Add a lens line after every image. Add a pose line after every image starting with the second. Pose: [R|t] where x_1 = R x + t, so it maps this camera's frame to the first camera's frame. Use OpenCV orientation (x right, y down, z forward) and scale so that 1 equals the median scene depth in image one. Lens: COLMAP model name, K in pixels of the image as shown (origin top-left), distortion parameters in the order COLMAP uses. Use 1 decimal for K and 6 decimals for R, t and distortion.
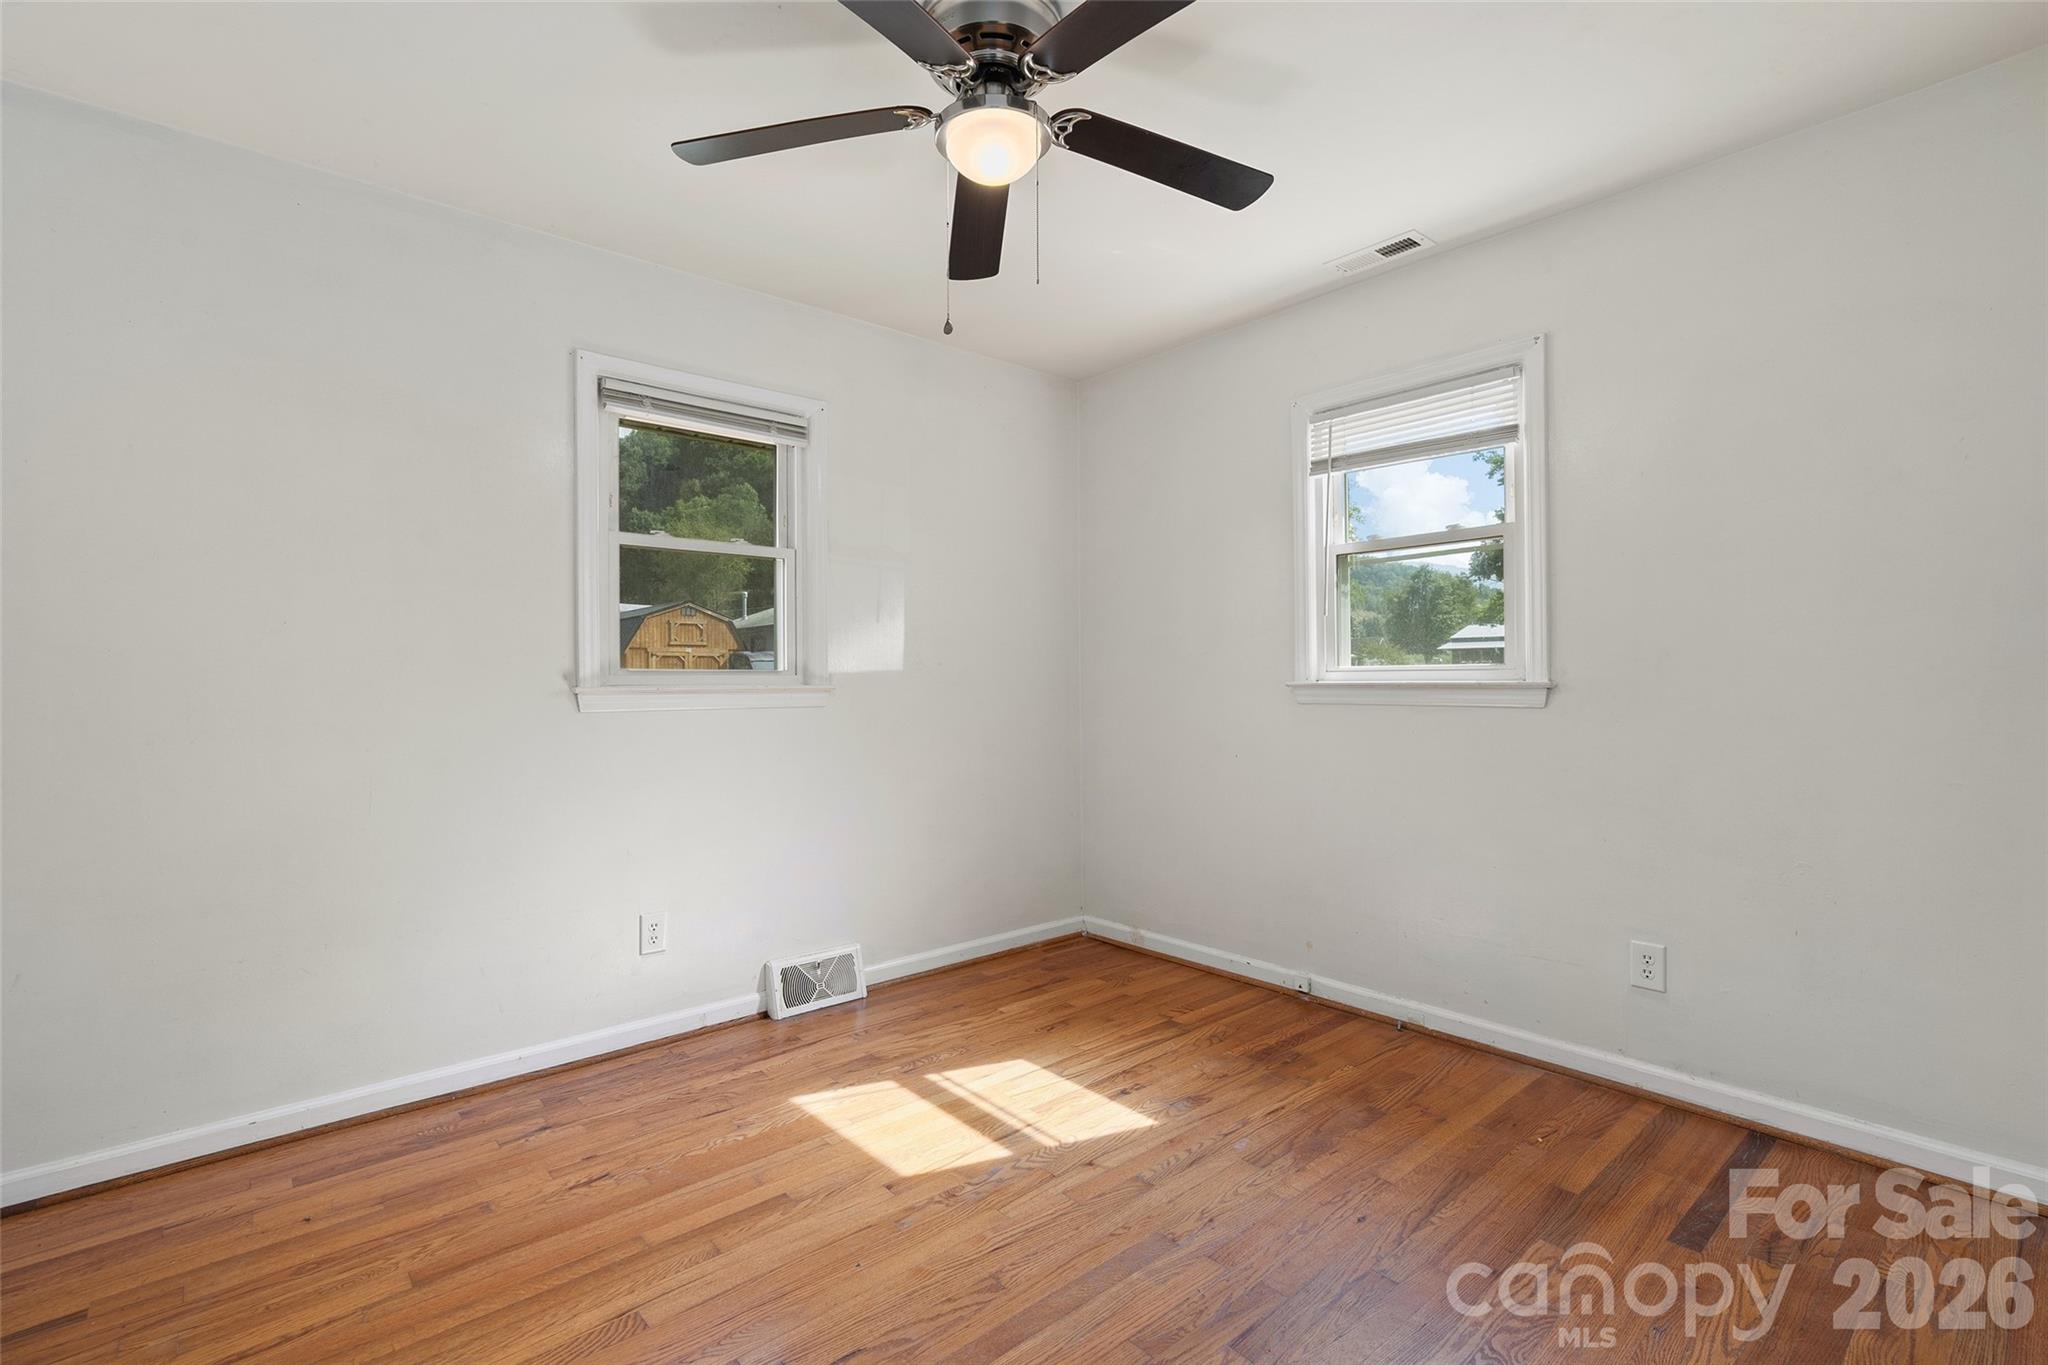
lens RADIAL K [[918.7, 0, 1012.5], [0, 918.7, 686.3], [0, 0, 1]] dist [-0.009686, 0.001480]
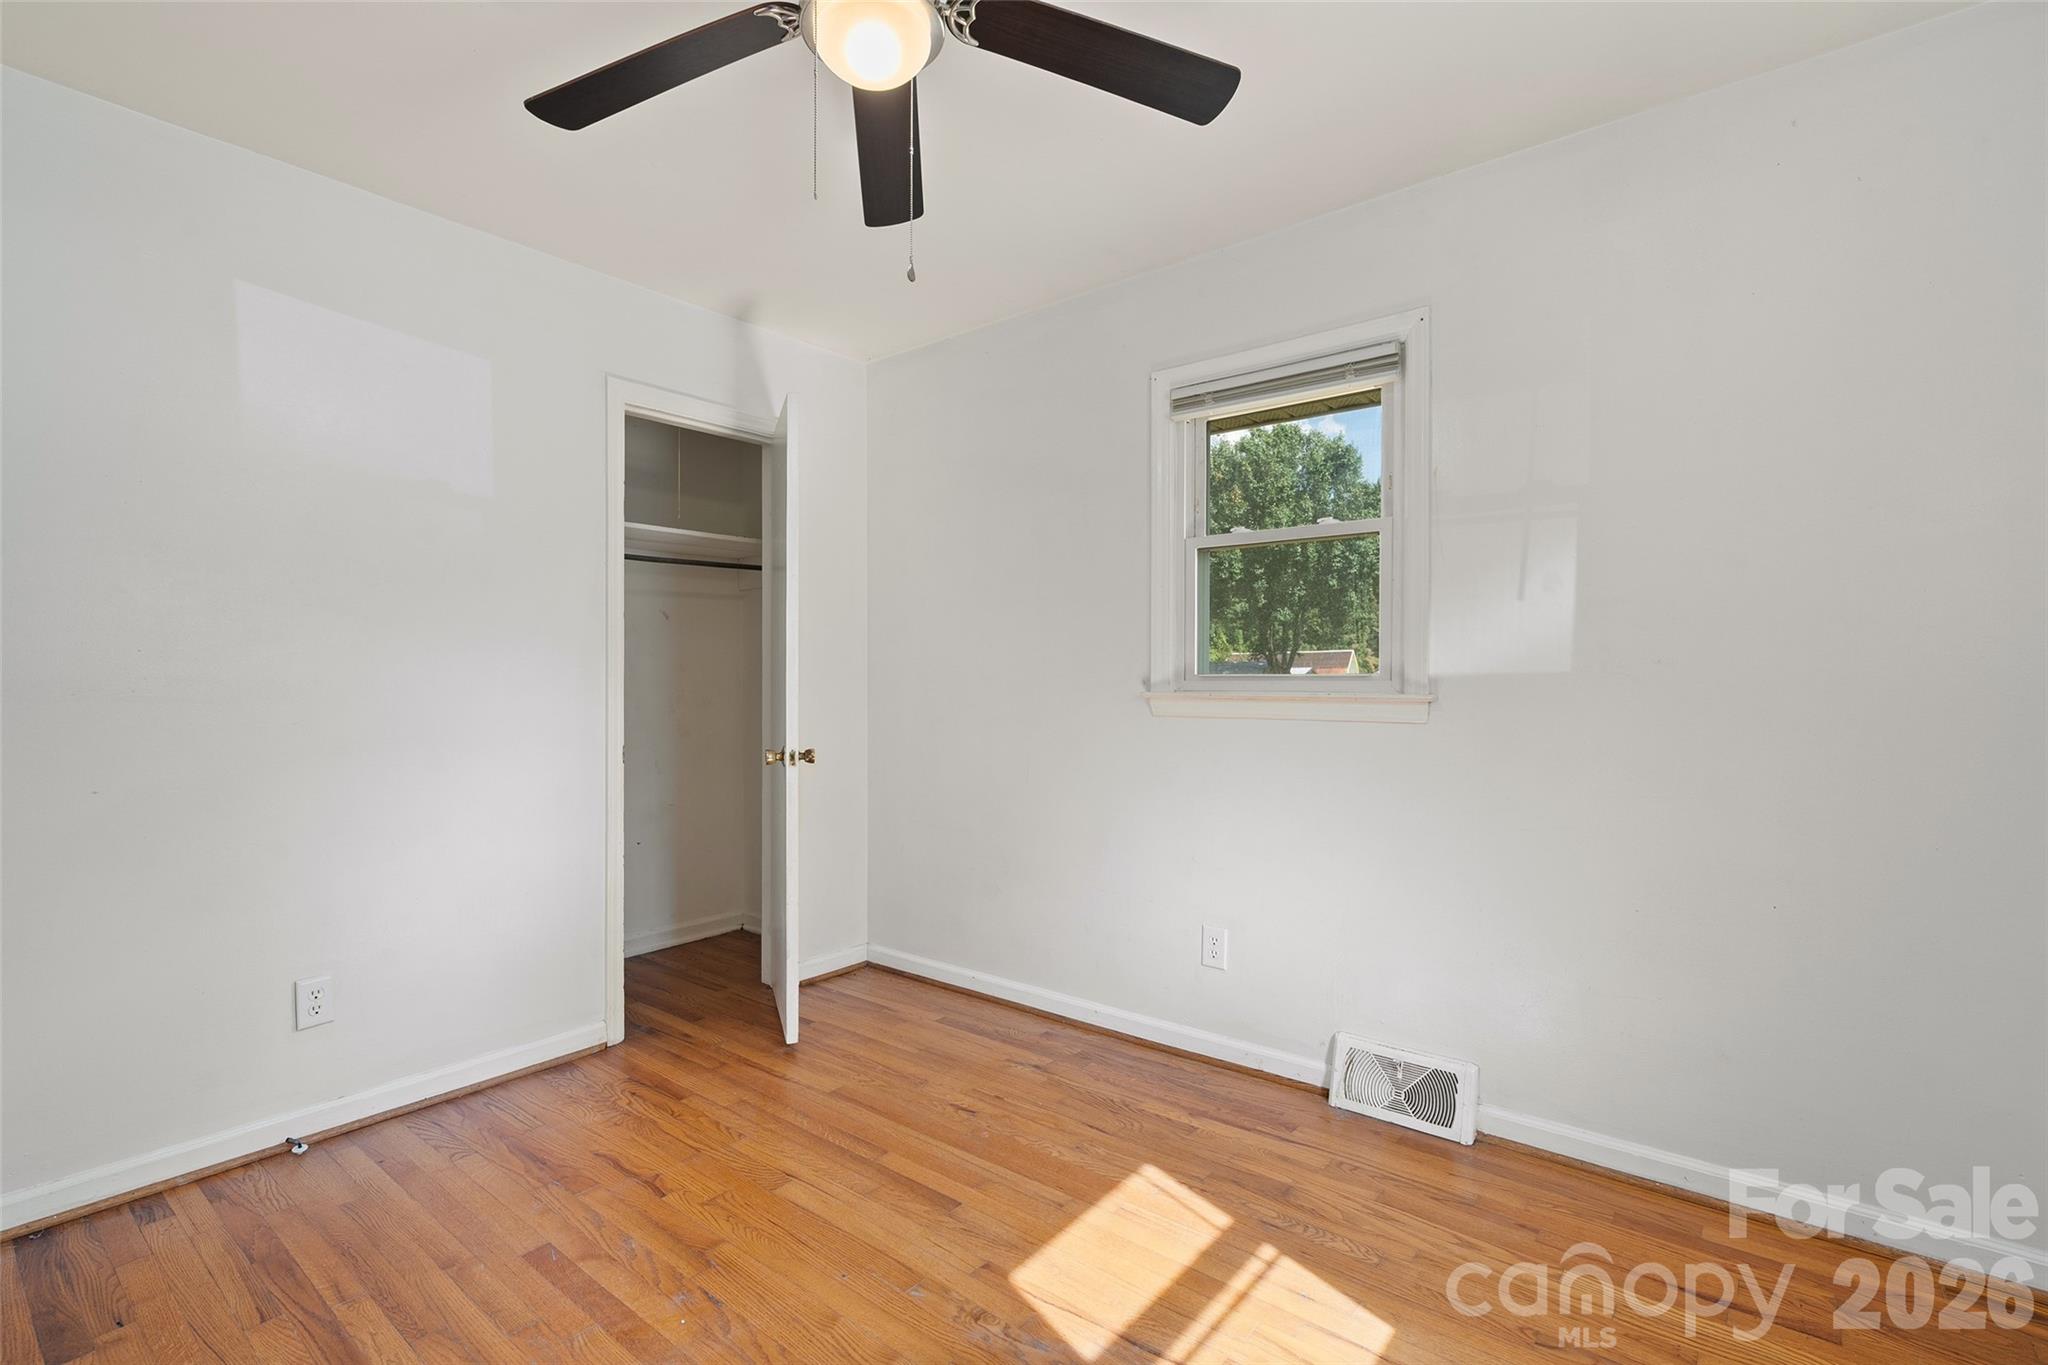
lens RADIAL K [[918.7, 0, 1023.0], [0, 918.7, 693.6], [0, 0, 1]] dist [-0.009686, 0.001480]
pose [[0.182539, 0.016988, -0.983052, 0.562386], [-0.008078, 0.999843, 0.015778, -0.012958], [0.983165, 0.005061, 0.182648, 0.675659]]
